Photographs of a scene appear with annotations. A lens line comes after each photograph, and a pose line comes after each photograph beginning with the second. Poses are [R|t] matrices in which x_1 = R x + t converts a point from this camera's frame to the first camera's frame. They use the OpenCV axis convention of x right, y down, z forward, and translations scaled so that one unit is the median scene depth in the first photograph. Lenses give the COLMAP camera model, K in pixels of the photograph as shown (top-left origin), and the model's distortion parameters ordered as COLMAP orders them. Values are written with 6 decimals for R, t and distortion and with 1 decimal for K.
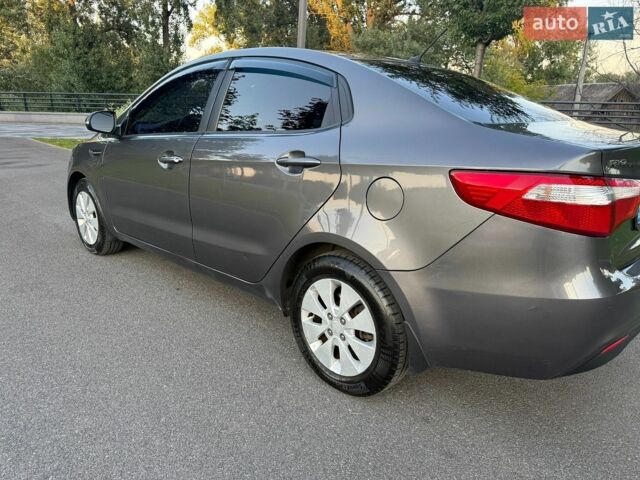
lens RADIAL K [[456.0, 0, 324.6], [0, 456.0, 238.2], [0, 0, 1]] dist [-0.010173, -0.002071]
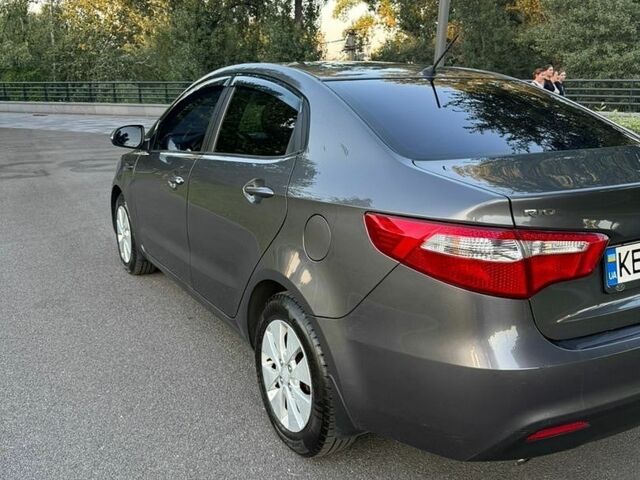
lens RADIAL K [[611.6, 0, 320.5], [0, 611.6, 231.4], [0, 0, 1]] dist [0.012365, -0.001002]
pose [[0.953089, 0.047067, -0.299009, 0.233842], [-0.062407, 0.997169, -0.041956, -0.021937], [0.296188, 0.058648, 0.953327, -0.079845]]
